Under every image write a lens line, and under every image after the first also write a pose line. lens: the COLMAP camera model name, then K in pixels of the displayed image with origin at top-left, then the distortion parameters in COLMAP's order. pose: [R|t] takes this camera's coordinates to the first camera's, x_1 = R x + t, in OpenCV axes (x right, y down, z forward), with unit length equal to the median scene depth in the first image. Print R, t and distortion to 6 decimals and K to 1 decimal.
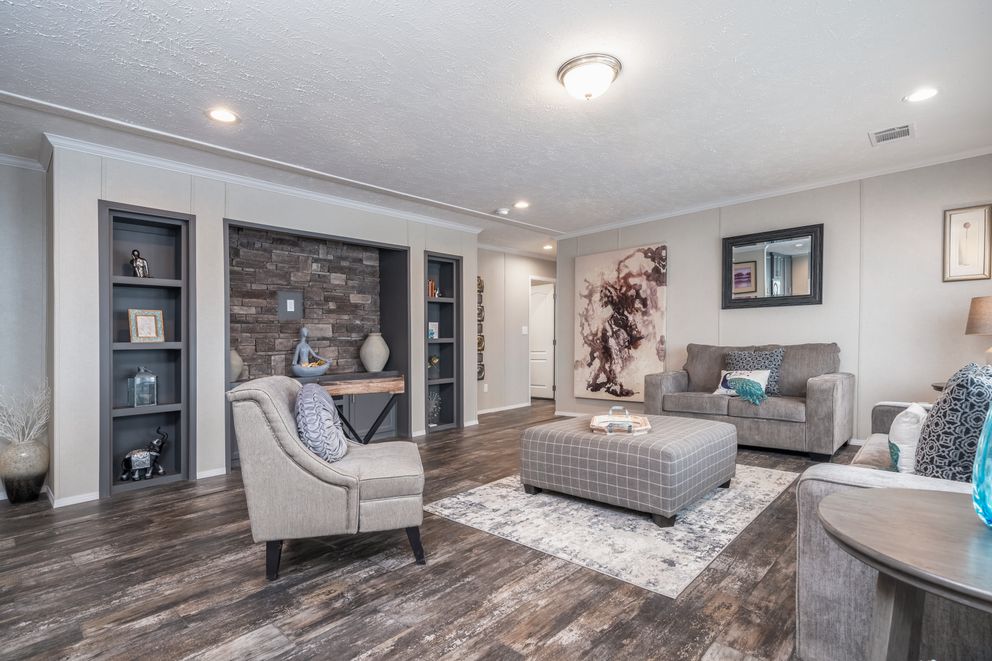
lens RADIAL K [[469.2, 0, 522.9], [0, 469.2, 357.1], [0, 0, 1]] dist [-0.002392, 0.001145]
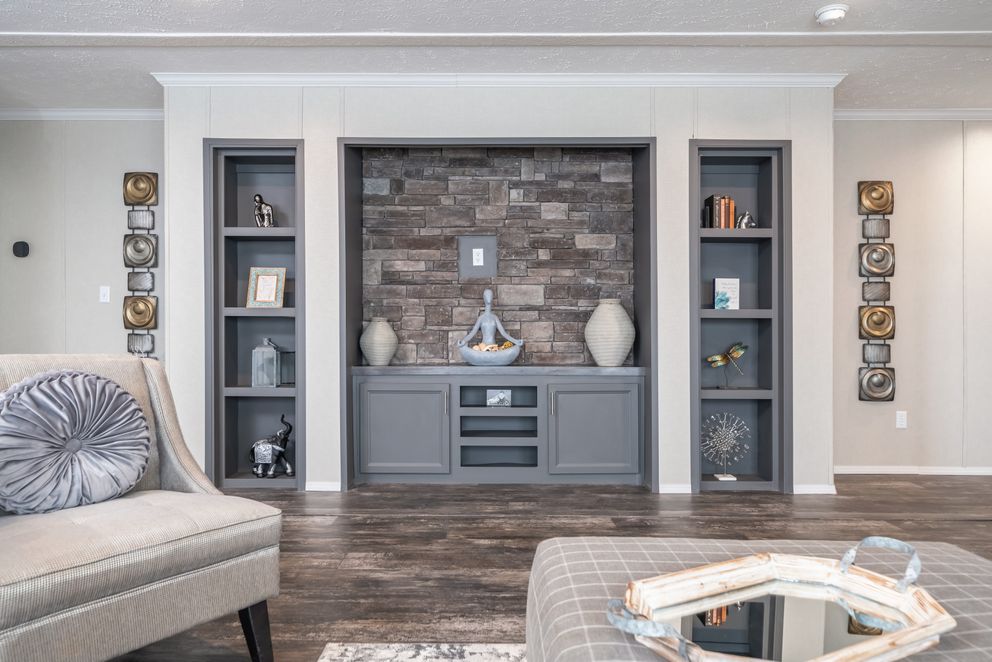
lens RADIAL K [[676.7, 0, 490.9], [0, 676.7, 330.9], [0, 0, 1]] dist [-0.007508, 0.006180]
pose [[0.659318, 0.027980, -0.751343, 0.239397], [-0.043062, 0.999072, -0.000583, -0.005910], [0.750630, 0.032739, 0.659912, 0.386464]]
